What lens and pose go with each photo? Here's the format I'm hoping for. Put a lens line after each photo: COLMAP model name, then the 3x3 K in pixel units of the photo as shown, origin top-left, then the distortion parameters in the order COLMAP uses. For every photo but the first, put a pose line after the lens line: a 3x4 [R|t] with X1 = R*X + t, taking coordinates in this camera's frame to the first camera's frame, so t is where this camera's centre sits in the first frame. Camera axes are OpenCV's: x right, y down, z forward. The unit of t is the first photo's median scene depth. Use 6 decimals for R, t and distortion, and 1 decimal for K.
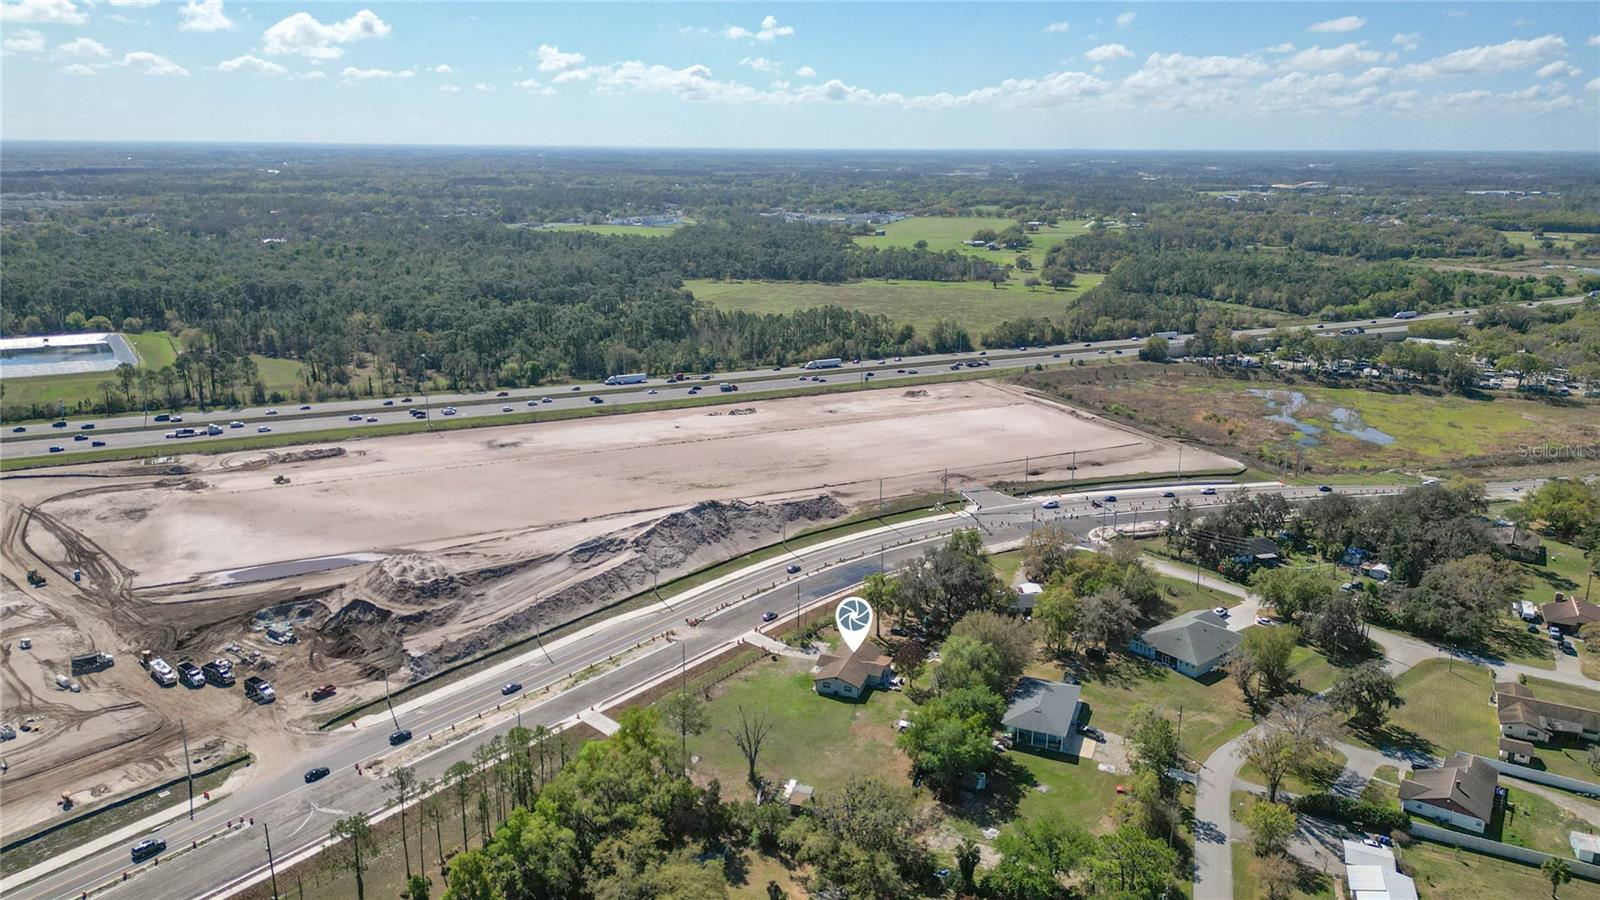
lens RADIAL K [[1099.7, 0, 800.0], [0, 1099.7, 450.0], [0, 0, 1]] dist [0.063203, -0.070210]
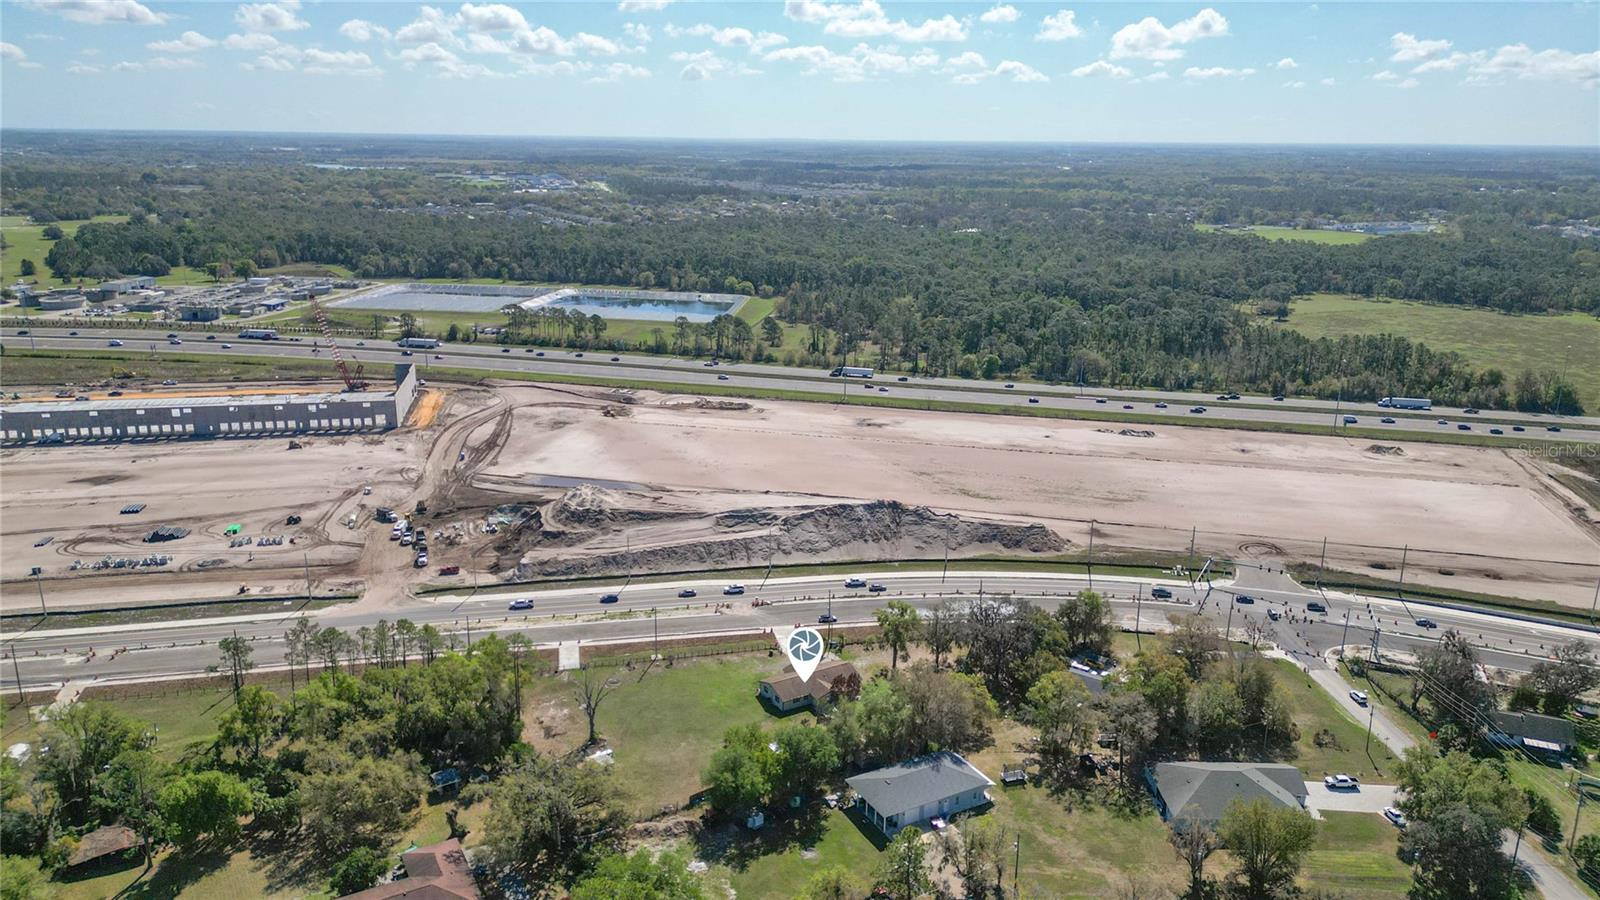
lens RADIAL K [[1099.7, 0, 800.0], [0, 1099.7, 450.0], [0, 0, 1]] dist [0.063203, -0.070210]
pose [[0.774171, 0.172951, -0.608890, 0.462182], [-0.172172, 0.983215, 0.060368, -0.045539], [0.609111, 0.058099, 0.790954, 0.174718]]
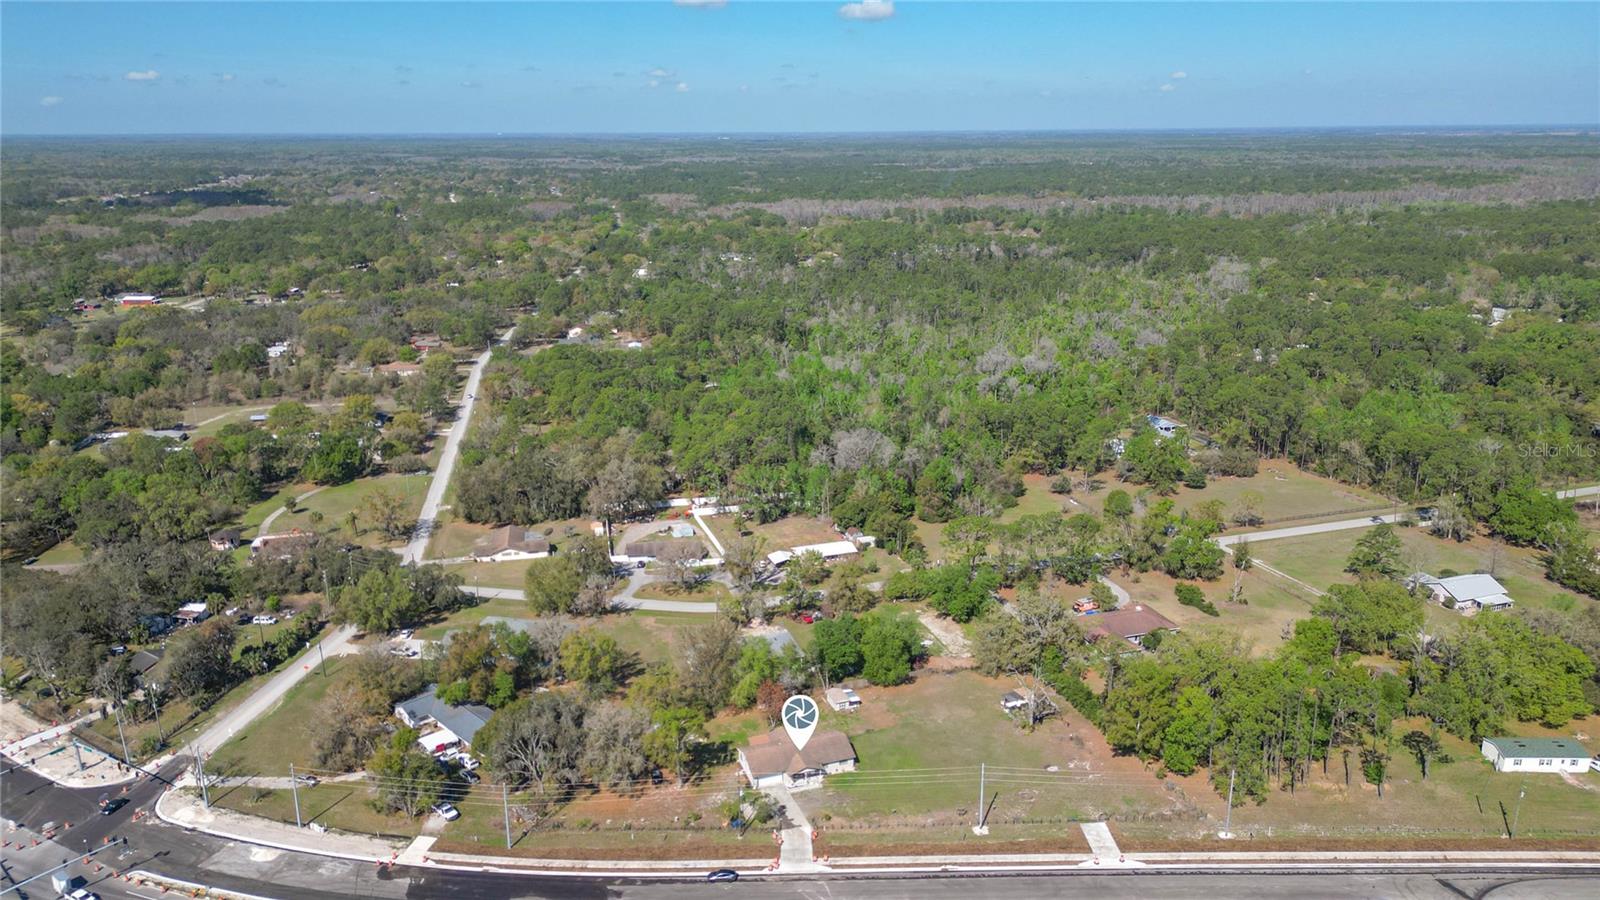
lens RADIAL K [[1099.7, 0, 800.0], [0, 1099.7, 450.0], [0, 0, 1]] dist [0.063203, -0.070210]
pose [[-0.628415, -0.218225, 0.746641, -0.421944], [0.206430, 0.878643, 0.430549, -0.291889], [-0.749988, 0.424692, -0.507104, 1.043436]]
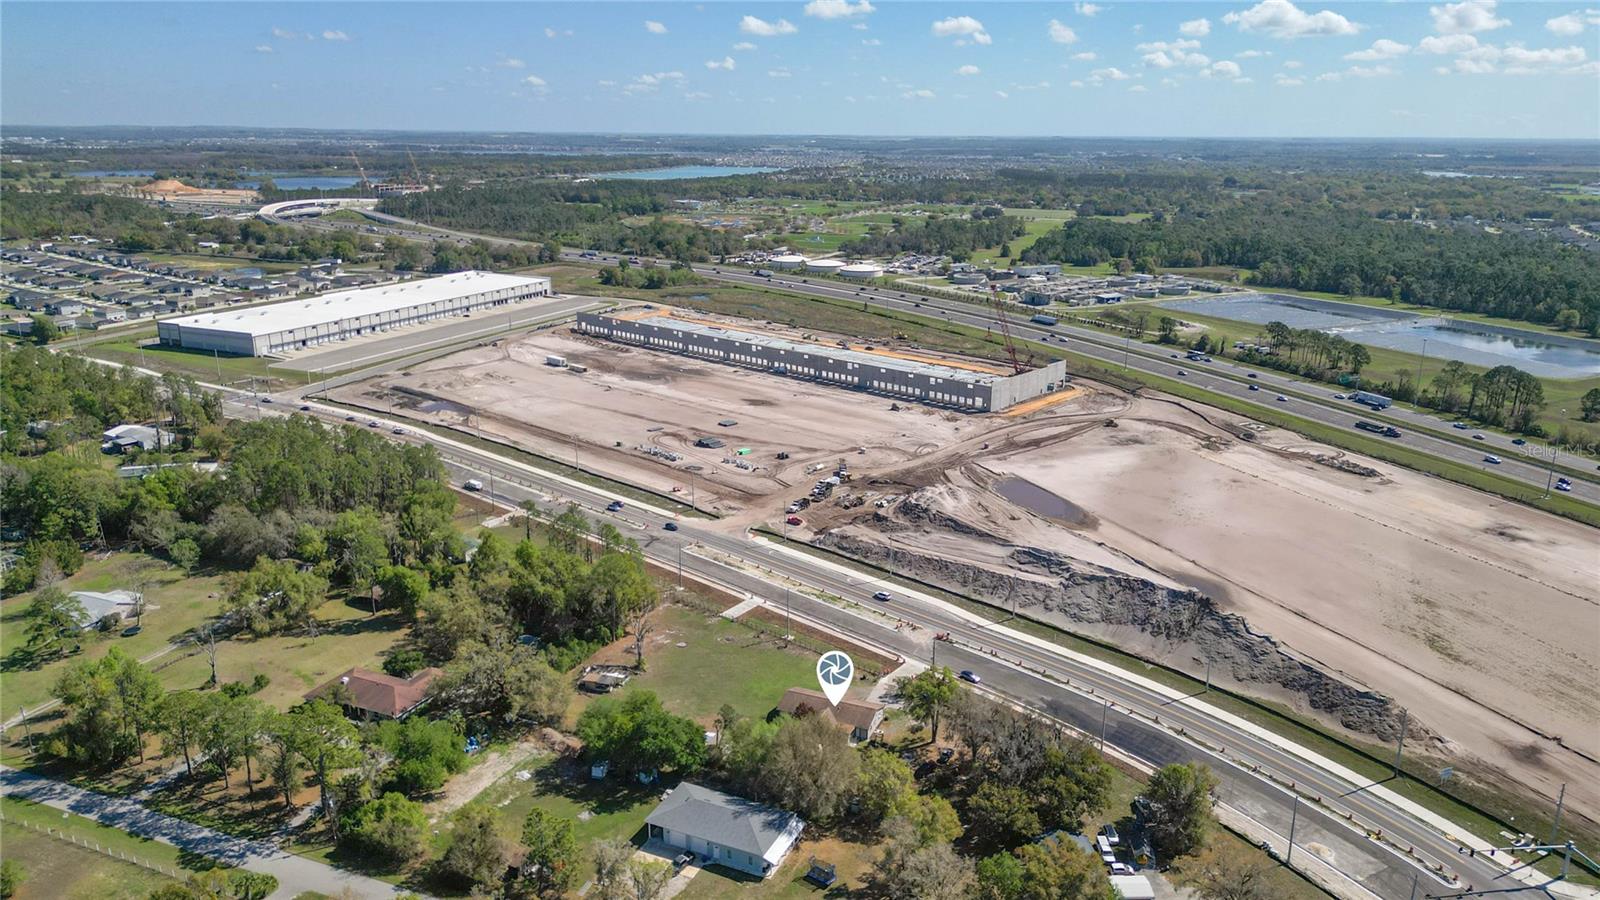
lens RADIAL K [[1099.7, 0, 800.0], [0, 1099.7, 450.0], [0, 0, 1]] dist [0.063203, -0.070210]
pose [[-0.059360, 0.266185, -0.962093, 0.683482], [-0.268754, 0.923944, 0.272212, -0.191979], [0.961378, 0.274724, 0.016693, 0.708761]]
